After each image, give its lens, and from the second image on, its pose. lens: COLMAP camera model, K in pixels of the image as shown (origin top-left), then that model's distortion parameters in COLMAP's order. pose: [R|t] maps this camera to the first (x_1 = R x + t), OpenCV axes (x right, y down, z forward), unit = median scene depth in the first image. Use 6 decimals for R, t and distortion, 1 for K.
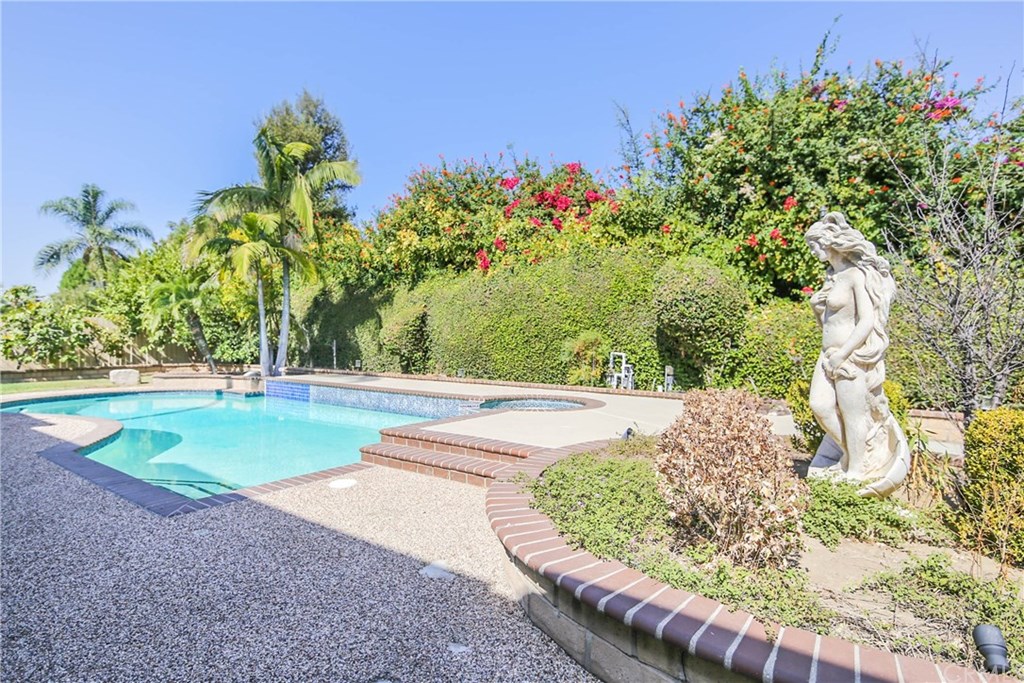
lens RADIAL K [[518.3, 0, 500.7], [0, 518.3, 335.4], [0, 0, 1]] dist [0.014399, -0.002509]
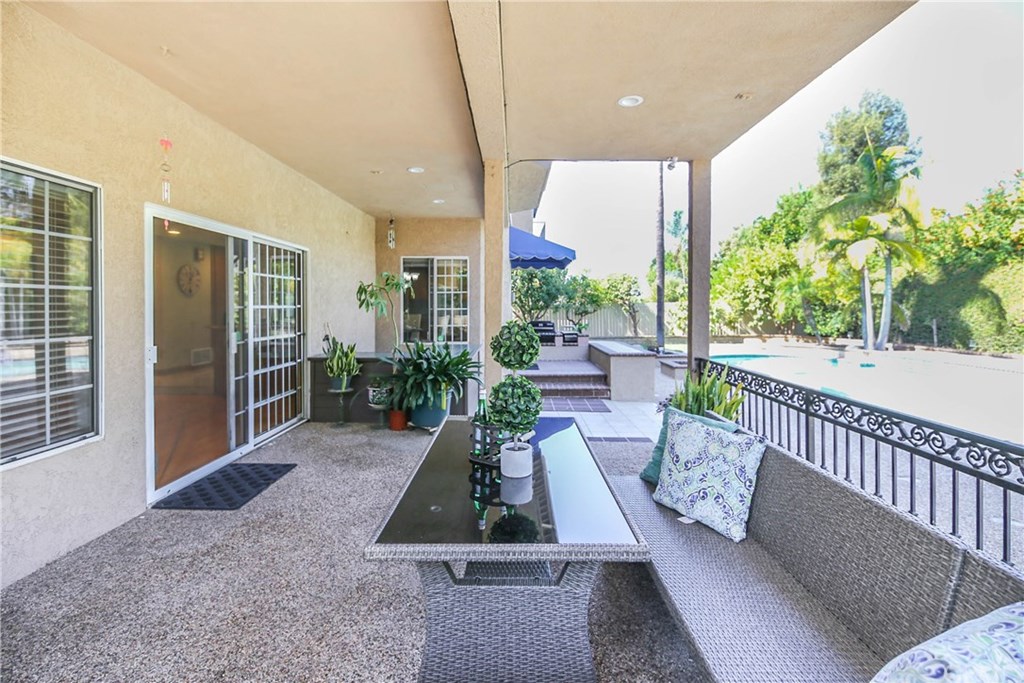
lens RADIAL K [[452.3, 0, 516.8], [0, 452.3, 309.0], [0, 0, 1]] dist [-0.004033, -0.002183]
pose [[0.590616, -0.006552, -0.806926, -0.095047], [0.011625, 0.999932, 0.000390, -0.025919], [0.806869, -0.009611, 0.590652, -0.269519]]
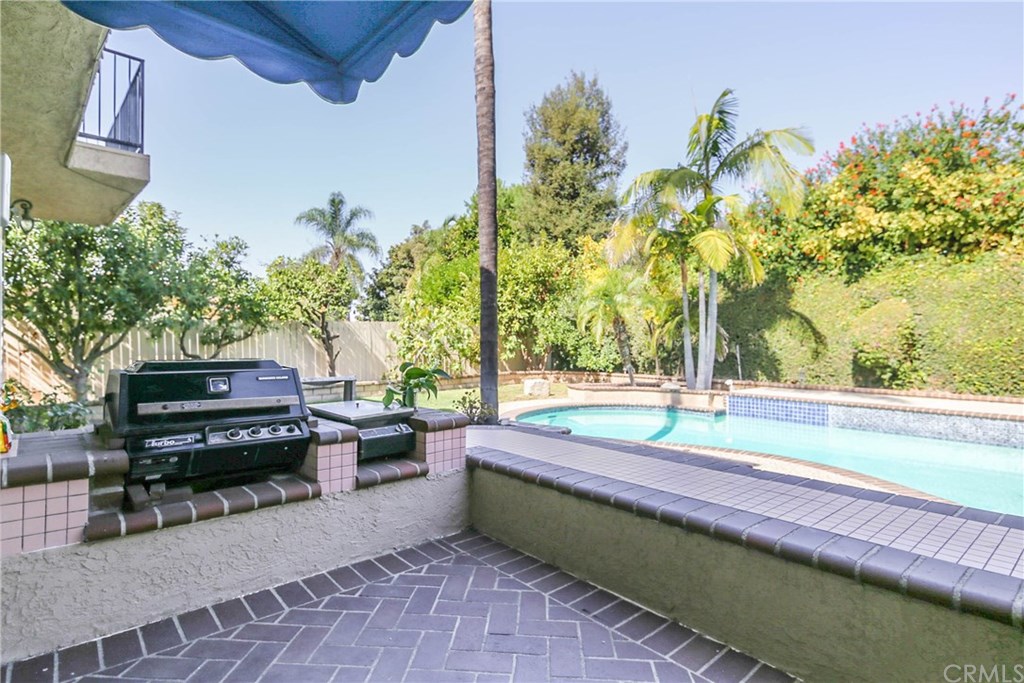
lens RADIAL K [[539.4, 0, 509.5], [0, 539.4, 335.2], [0, 0, 1]] dist [0.014547, -0.000271]
pose [[0.976767, -0.008579, -0.214130, -0.570605], [0.008350, 0.999963, -0.001978, -0.010749], [0.214140, 0.000144, 0.976803, 0.078613]]
